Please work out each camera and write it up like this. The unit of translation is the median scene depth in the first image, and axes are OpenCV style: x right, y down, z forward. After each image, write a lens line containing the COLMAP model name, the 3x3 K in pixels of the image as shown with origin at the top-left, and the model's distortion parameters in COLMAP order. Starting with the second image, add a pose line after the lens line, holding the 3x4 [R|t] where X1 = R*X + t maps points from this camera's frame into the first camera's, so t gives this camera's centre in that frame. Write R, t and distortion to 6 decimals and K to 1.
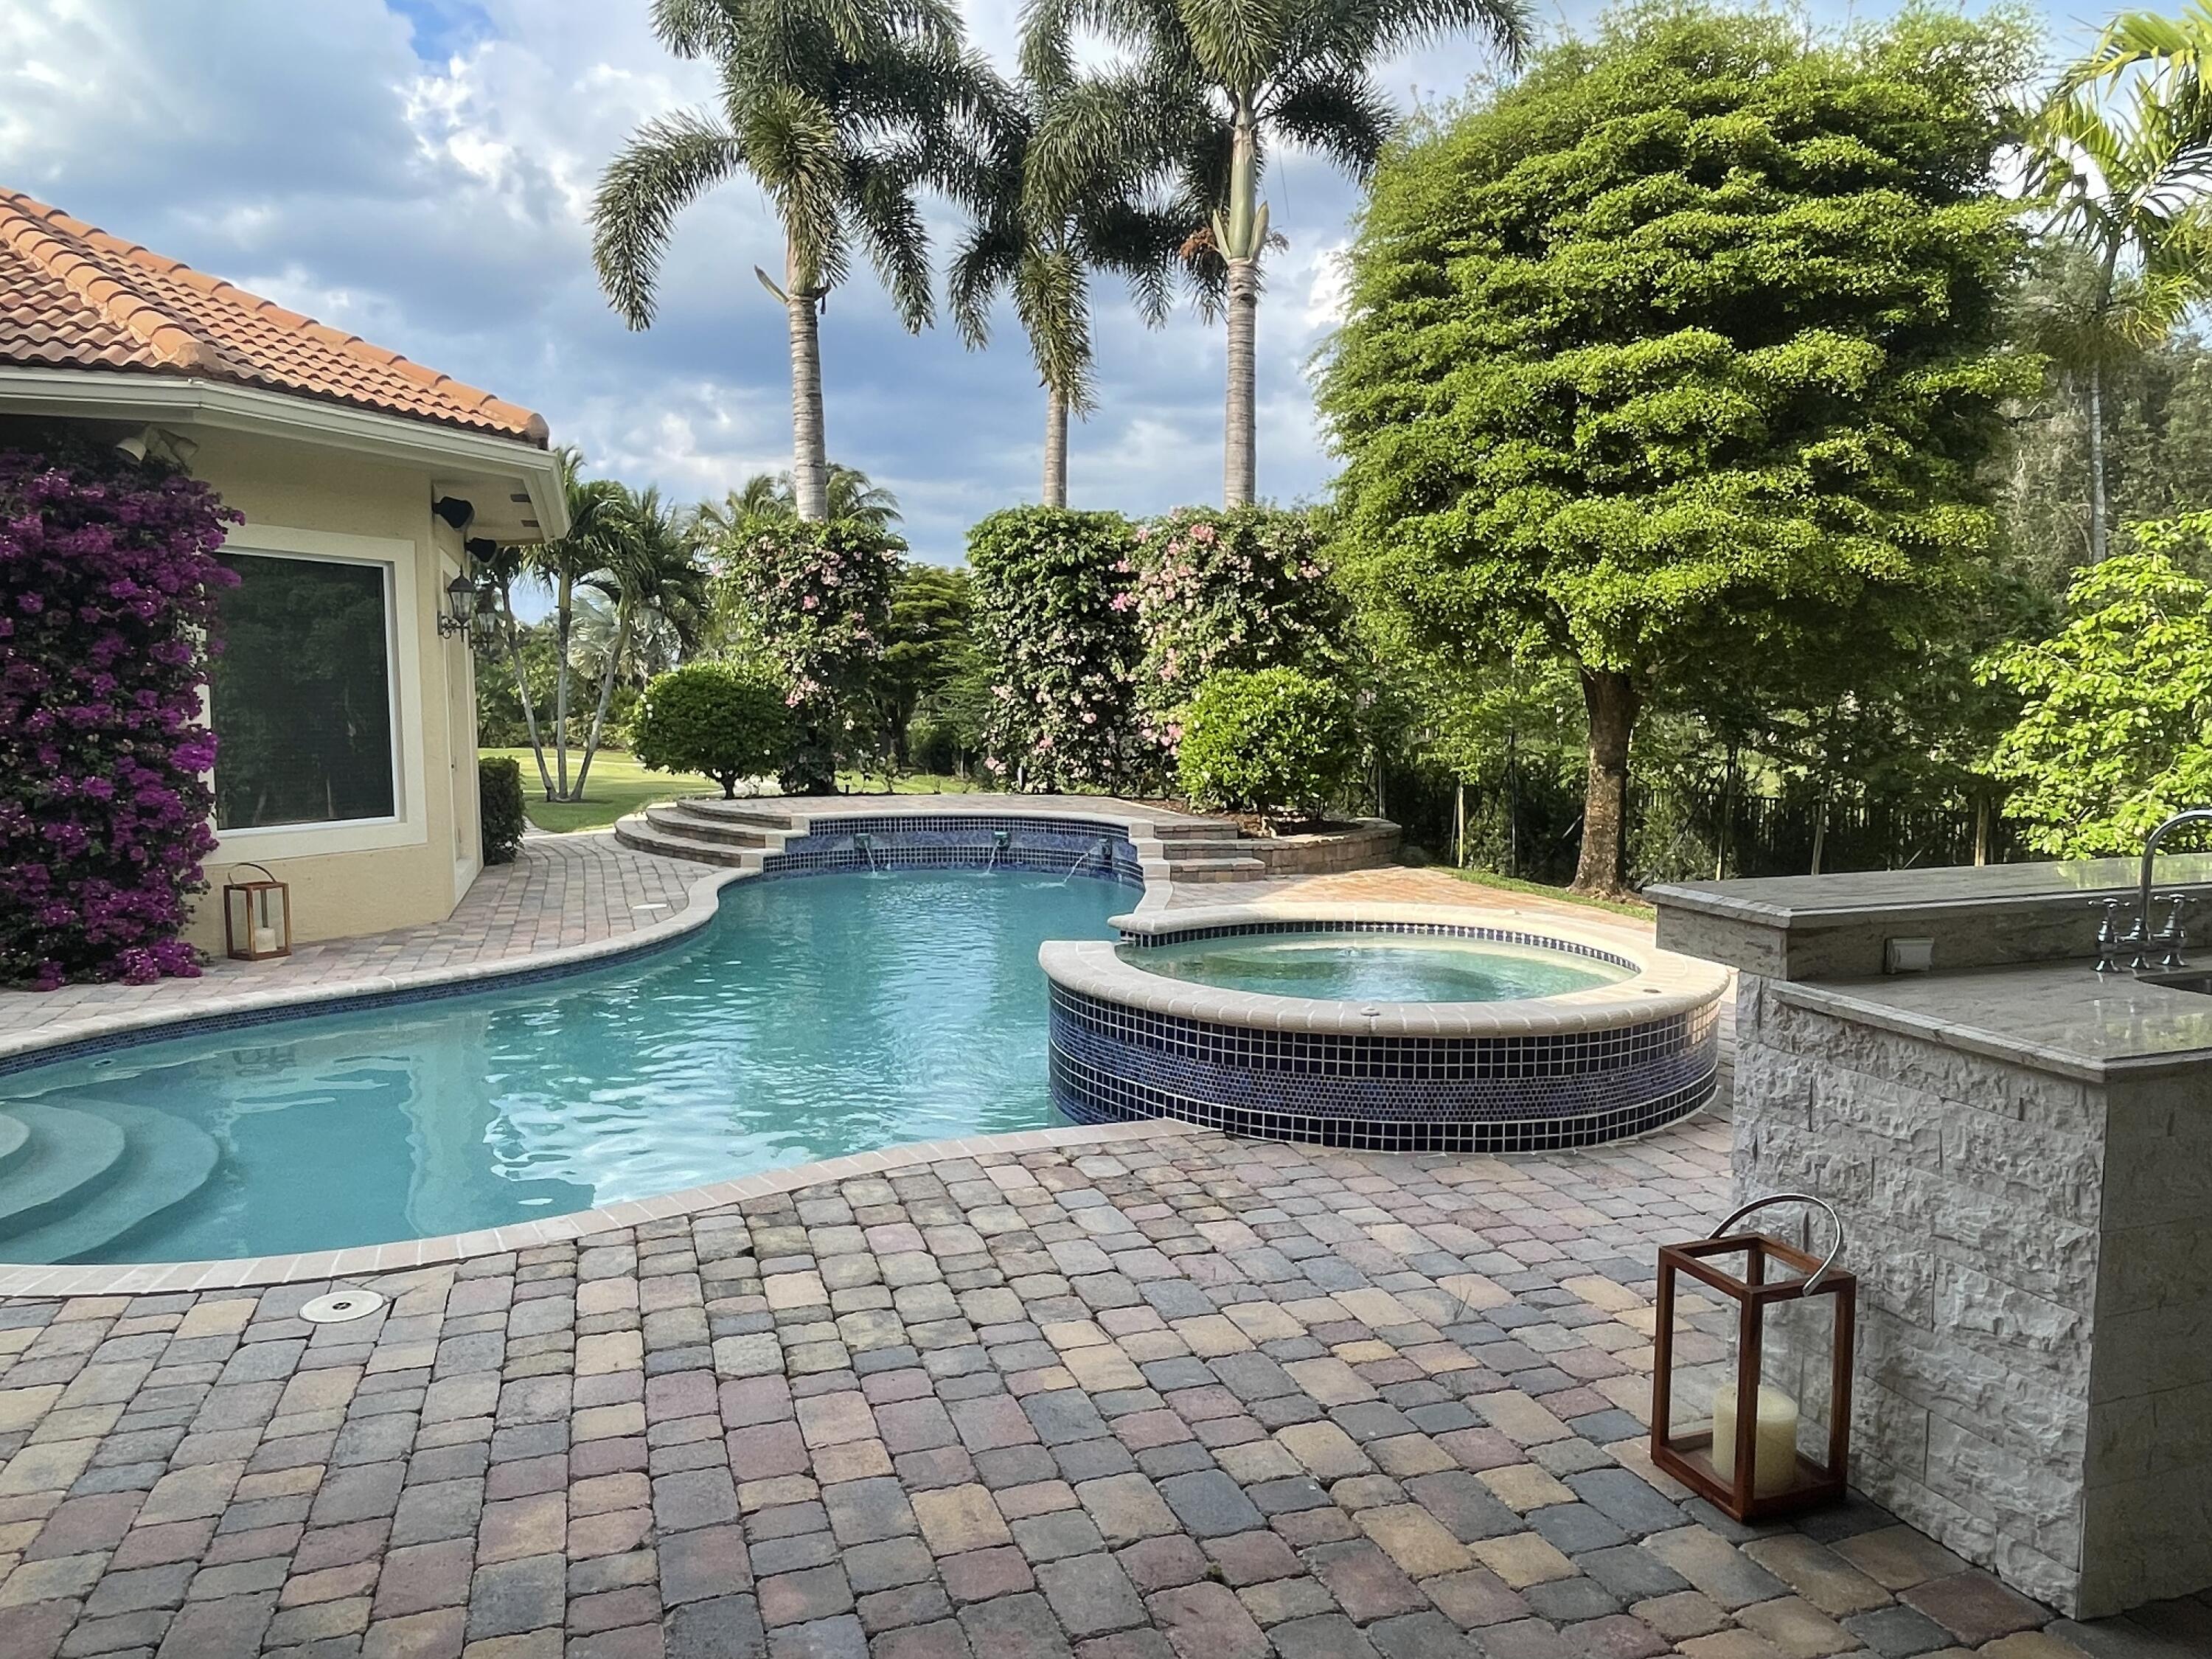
lens RADIAL K [[1453.5, 0, 1112.5], [0, 1453.5, 834.9], [0, 0, 1]] dist [-0.000274, -0.002059]
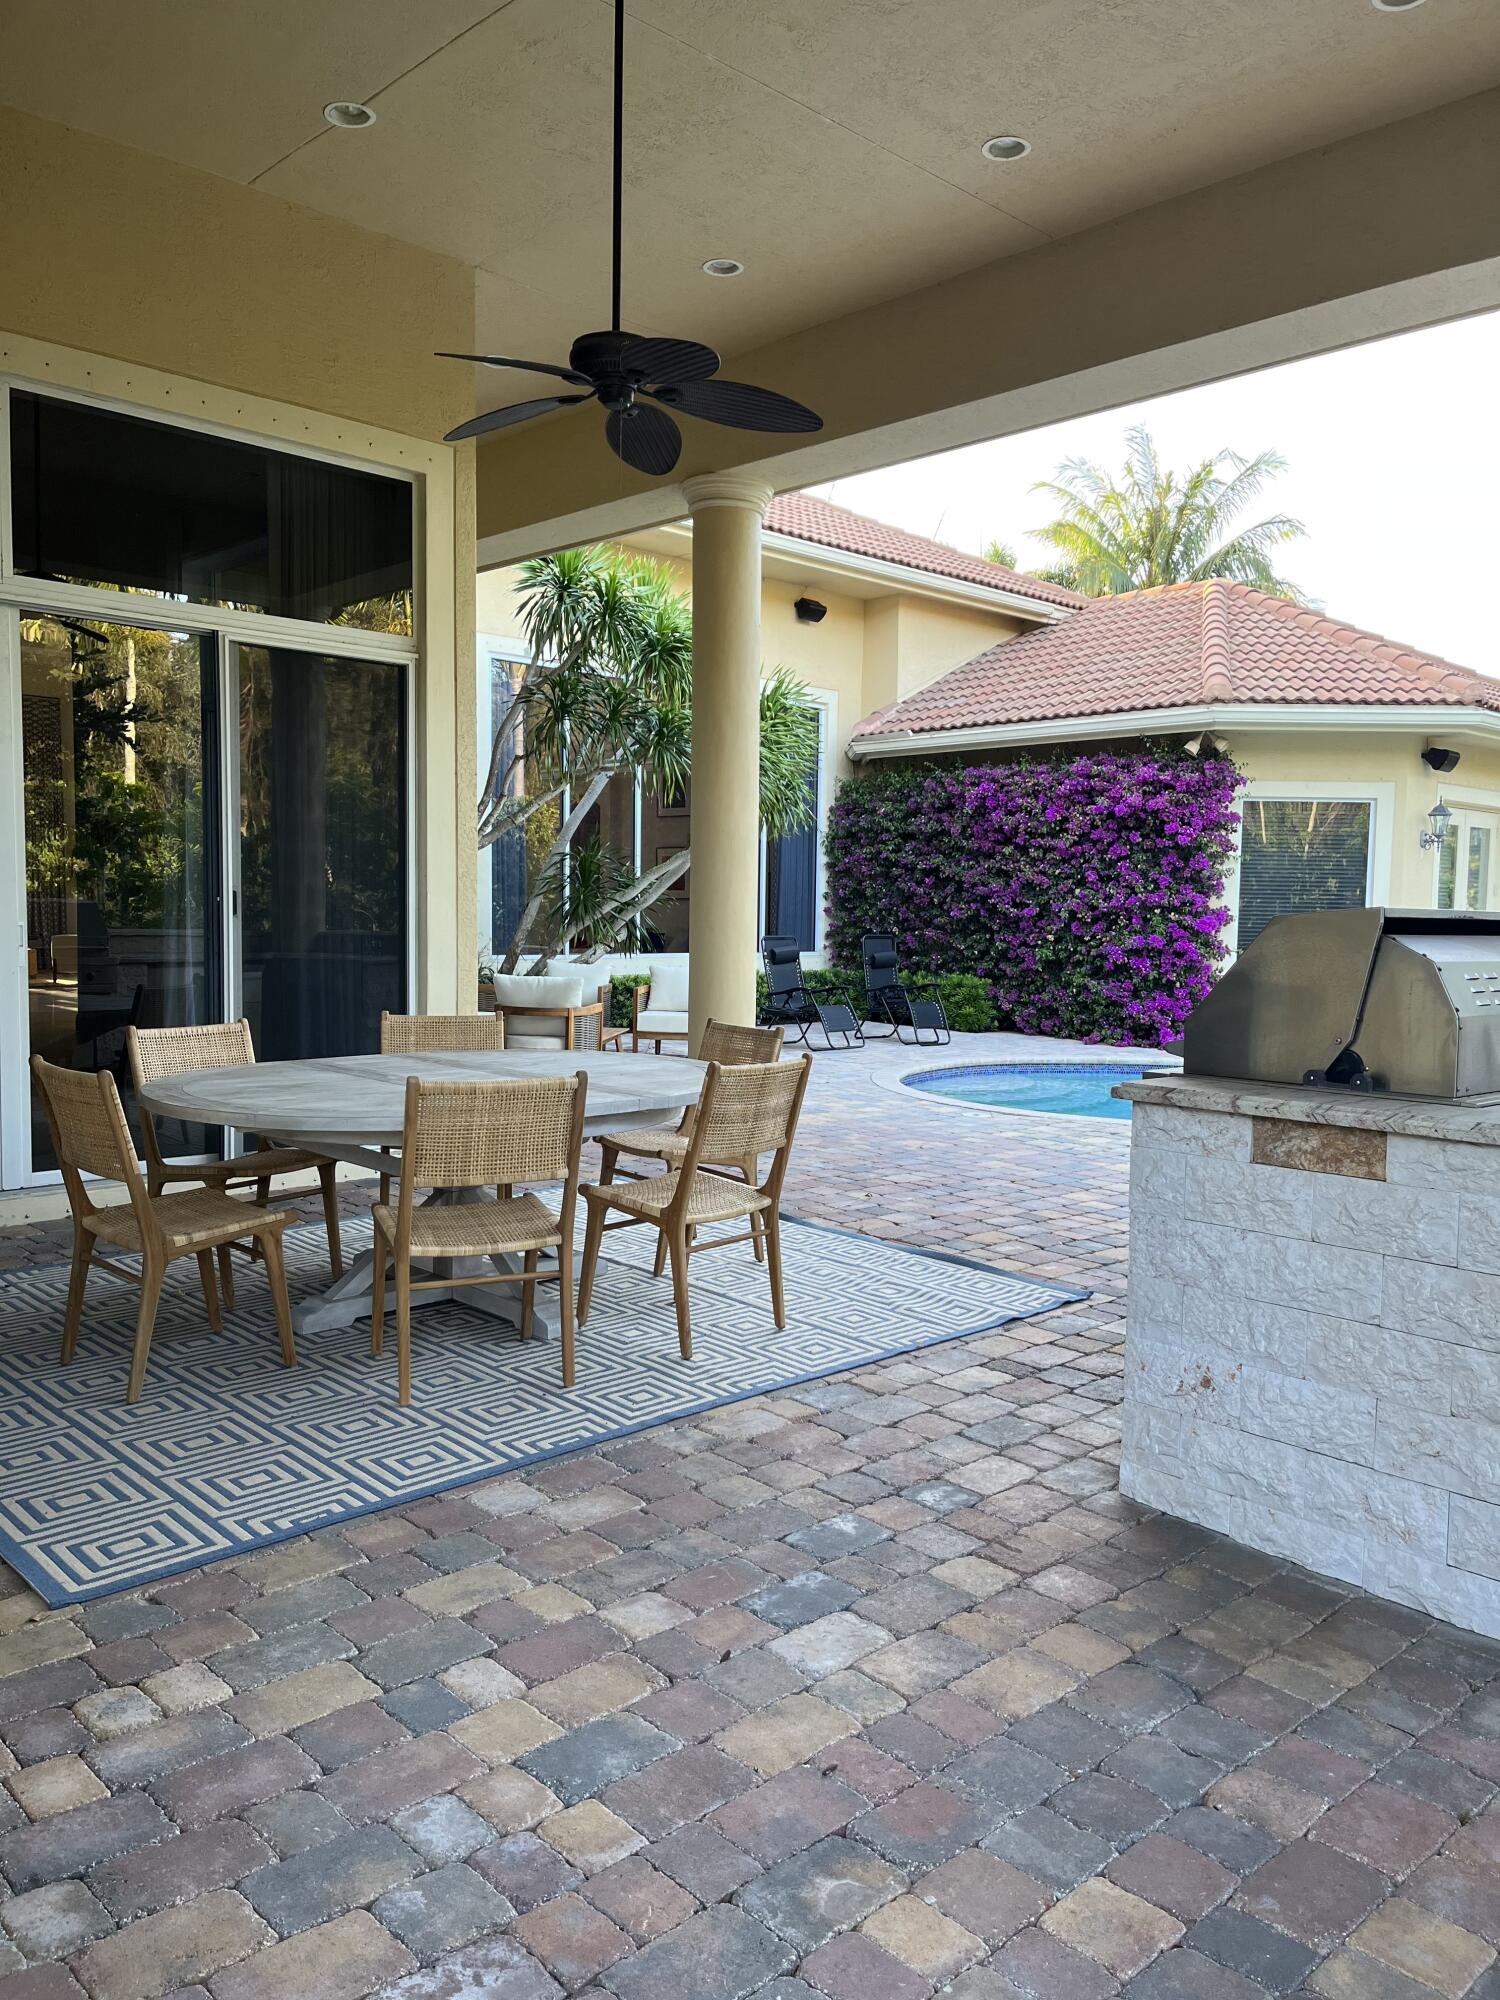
lens RADIAL K [[1504.8, 0, 752.2], [0, 1504.8, 1011.4], [0, 0, 1]] dist [0.046478, -0.045862]
pose [[0.414184, 0.084601, -0.906253, 0.313687], [-0.094525, 0.994285, 0.049618, 0.004048], [0.905271, 0.065113, 0.419814, -0.089060]]
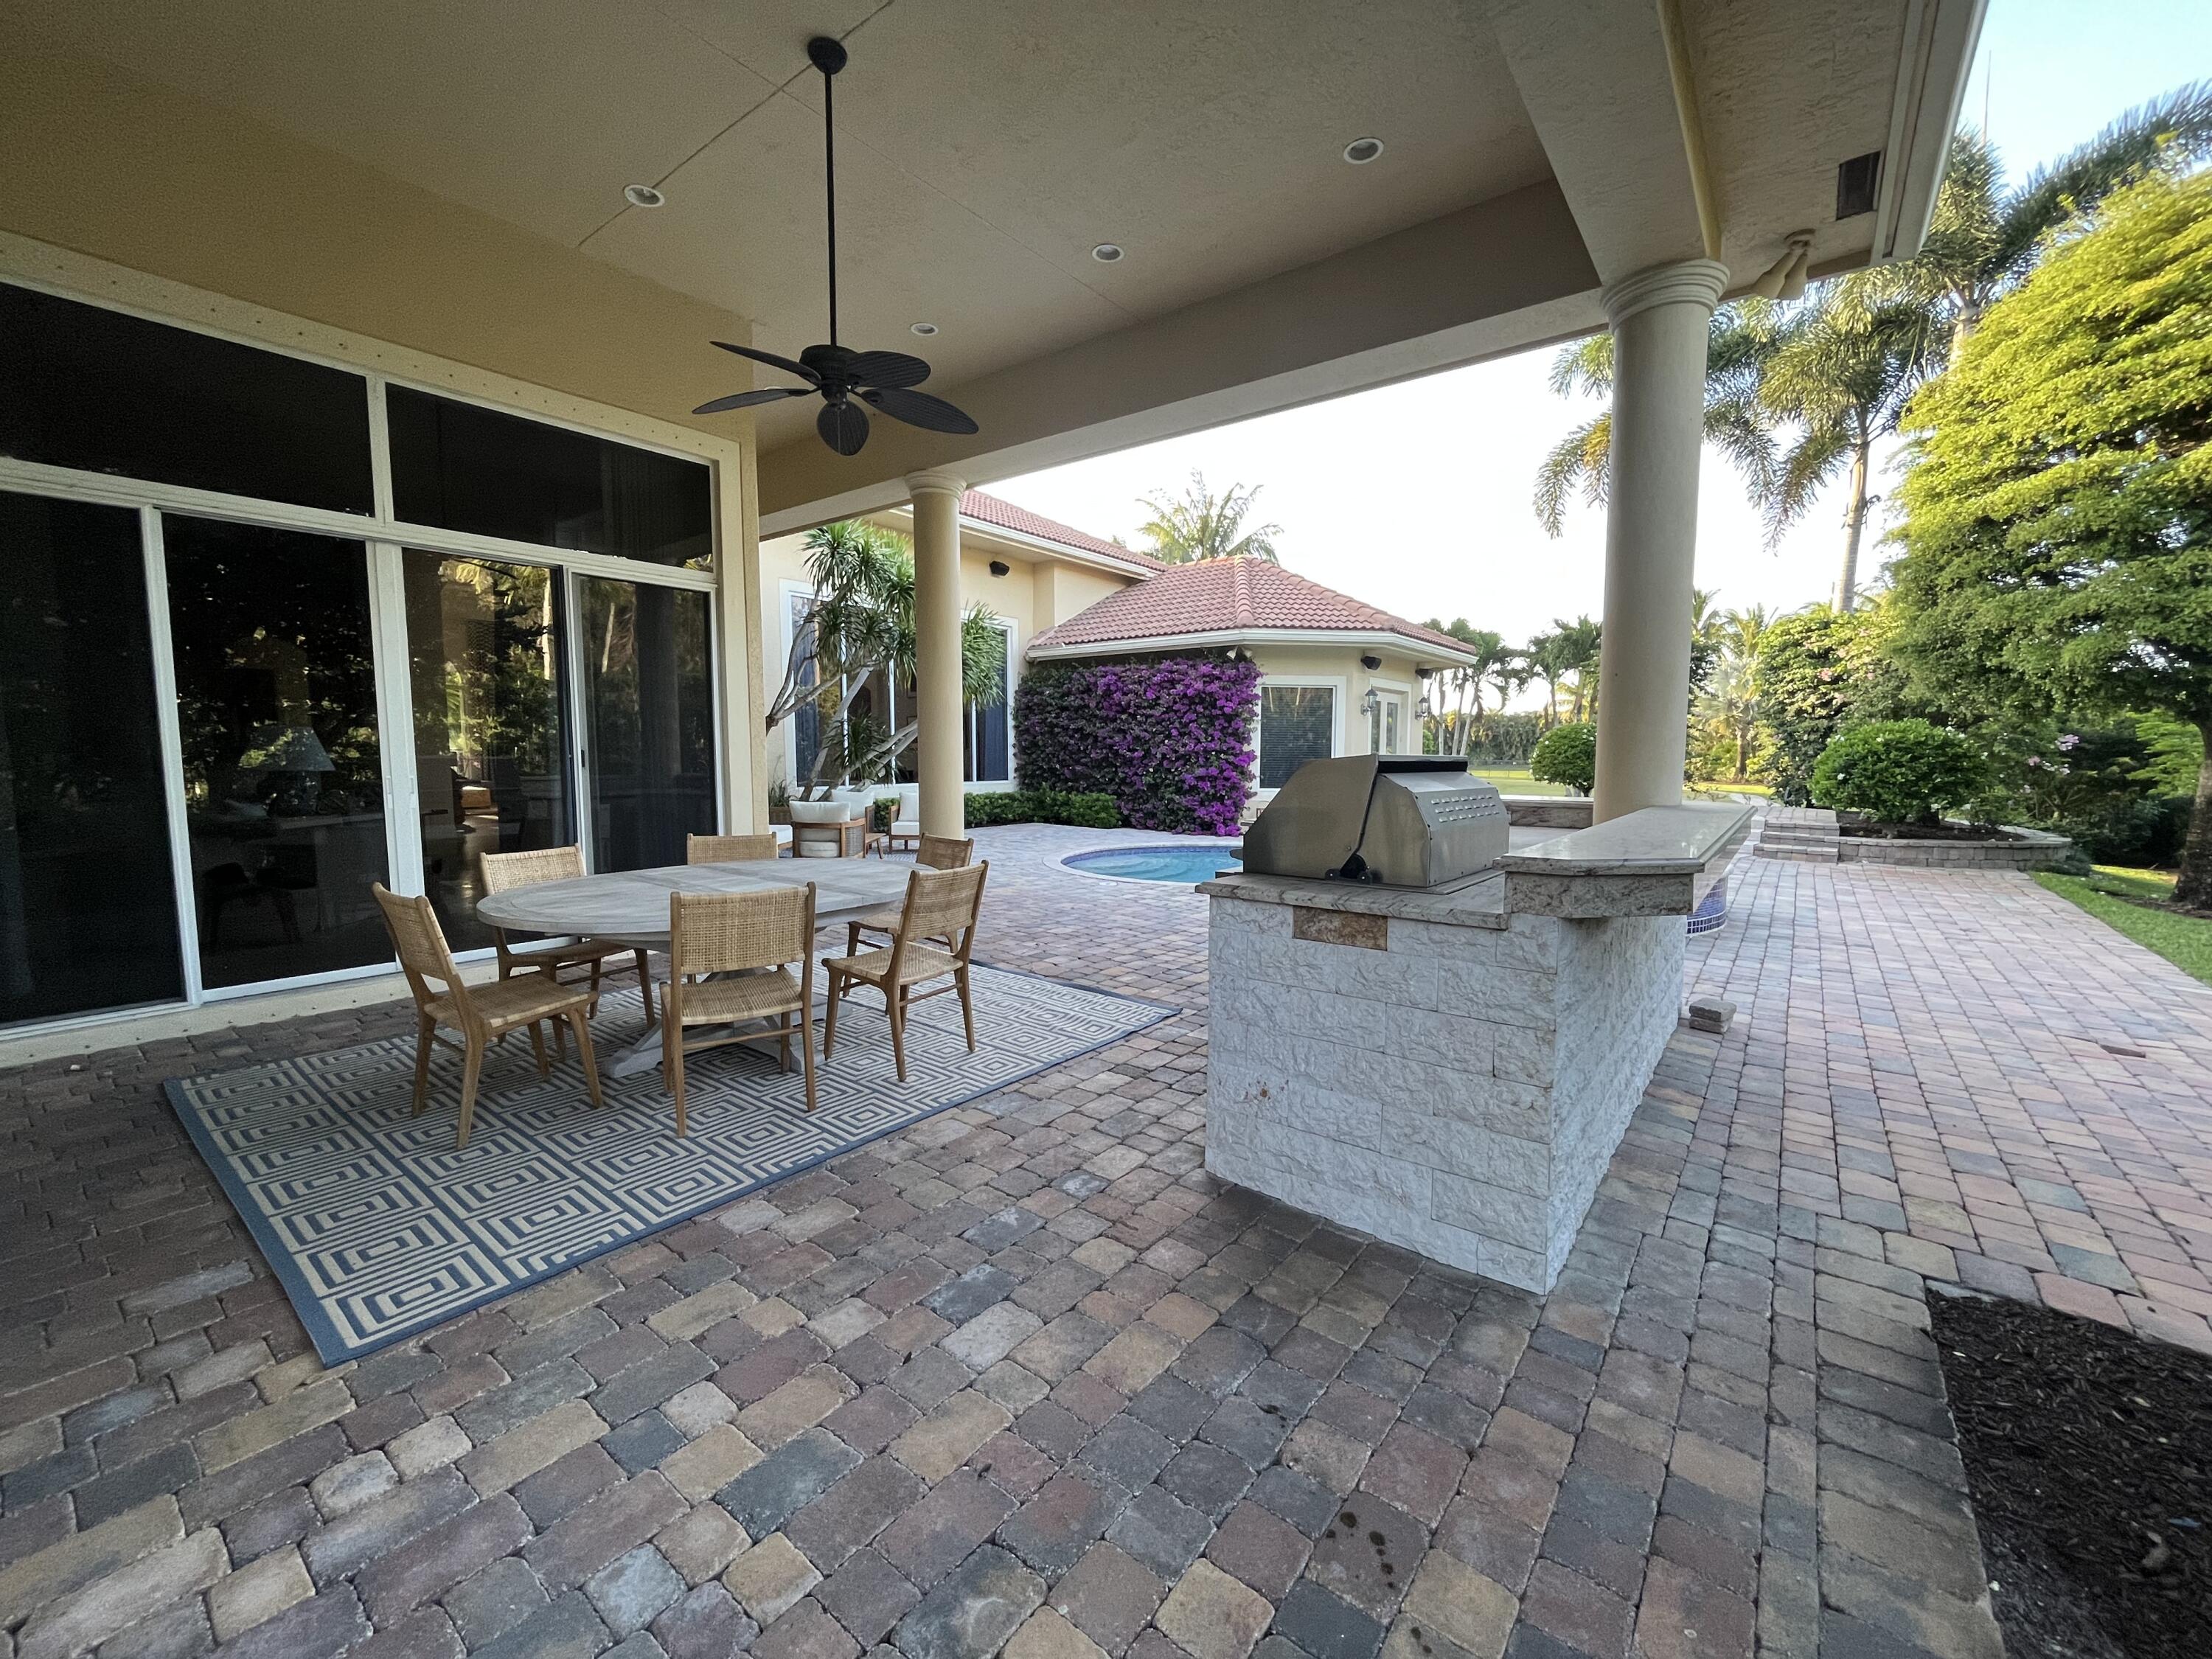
lens RADIAL K [[891.4, 0, 1108.6], [0, 891.4, 831.5], [0, 0, 1]] dist [-0.004595, -0.000367]
pose [[0.543884, 0.090186, -0.834300, 0.285844], [-0.077450, 0.995359, 0.057106, 0.001754], [0.835579, 0.033557, 0.548345, -0.068874]]
